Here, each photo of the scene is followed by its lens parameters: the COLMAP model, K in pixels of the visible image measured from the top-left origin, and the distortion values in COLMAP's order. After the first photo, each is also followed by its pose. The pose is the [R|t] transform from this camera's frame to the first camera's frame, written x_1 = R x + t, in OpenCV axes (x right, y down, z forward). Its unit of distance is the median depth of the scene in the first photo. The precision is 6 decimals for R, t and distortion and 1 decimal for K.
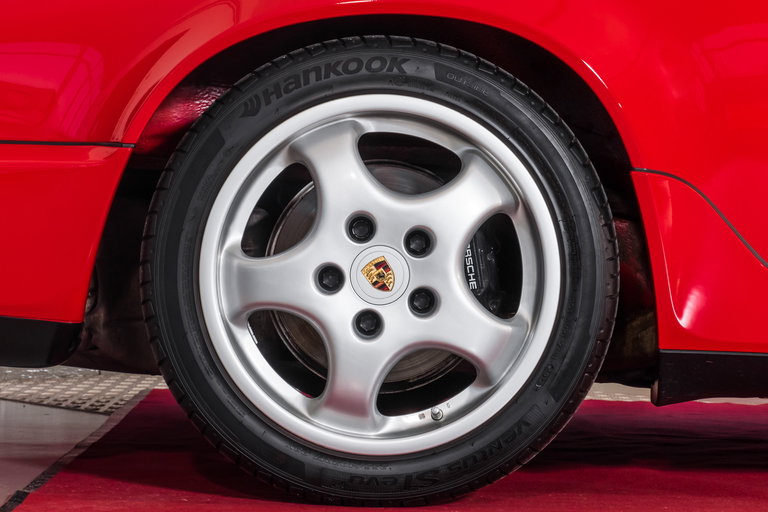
lens RADIAL K [[1962.9, 0, 384.9], [0, 1962.9, 255.9], [0, 0, 1]] dist [-0.107548, 0.000000]
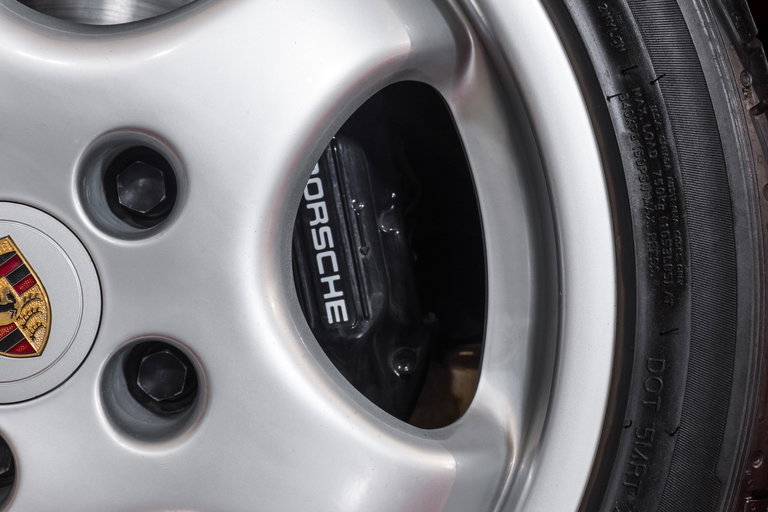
lens RADIAL K [[1656.6, 0, 375.6], [0, 1656.6, 256.6], [0, 0, 1]] dist [0.085184, 0.000000]
pose [[0.999493, -0.031092, 0.006890, 0.051546], [0.030806, 0.998788, 0.038387, -0.004746], [-0.008075, -0.038155, 0.999239, 0.748759]]
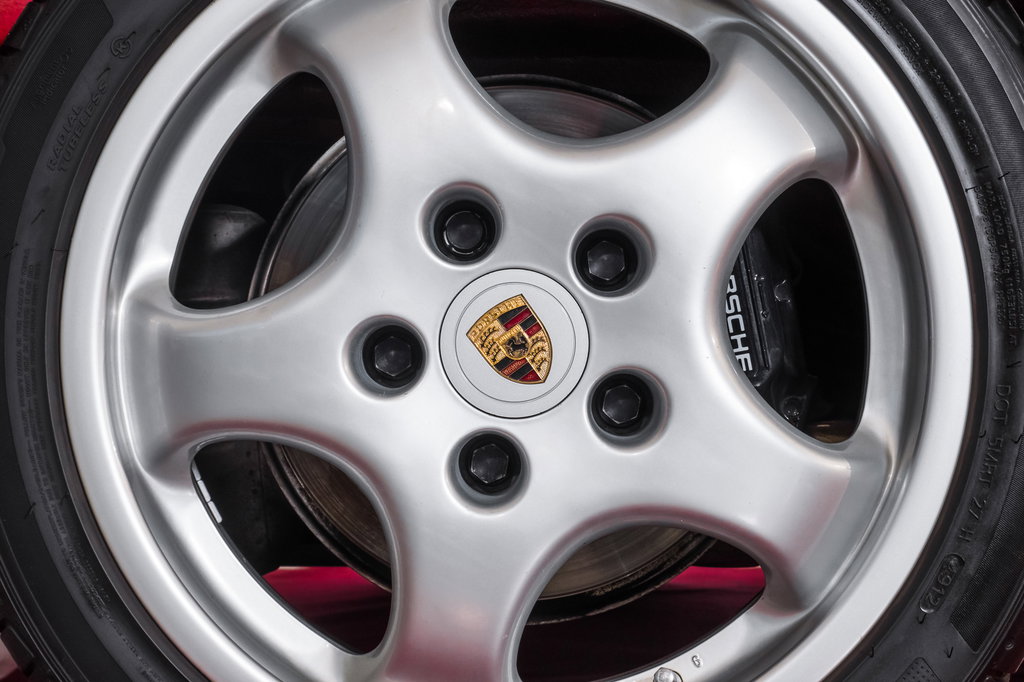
lens RADIAL K [[2333.6, 0, 471.0], [0, 2333.6, 364.3], [0, 0, 1]] dist [0.086605, 0.000000]
pose [[0.998828, -0.033047, -0.035367, 0.005193], [0.033280, 0.999428, 0.006017, 0.010901], [0.035148, -0.007187, 0.999356, 0.525106]]
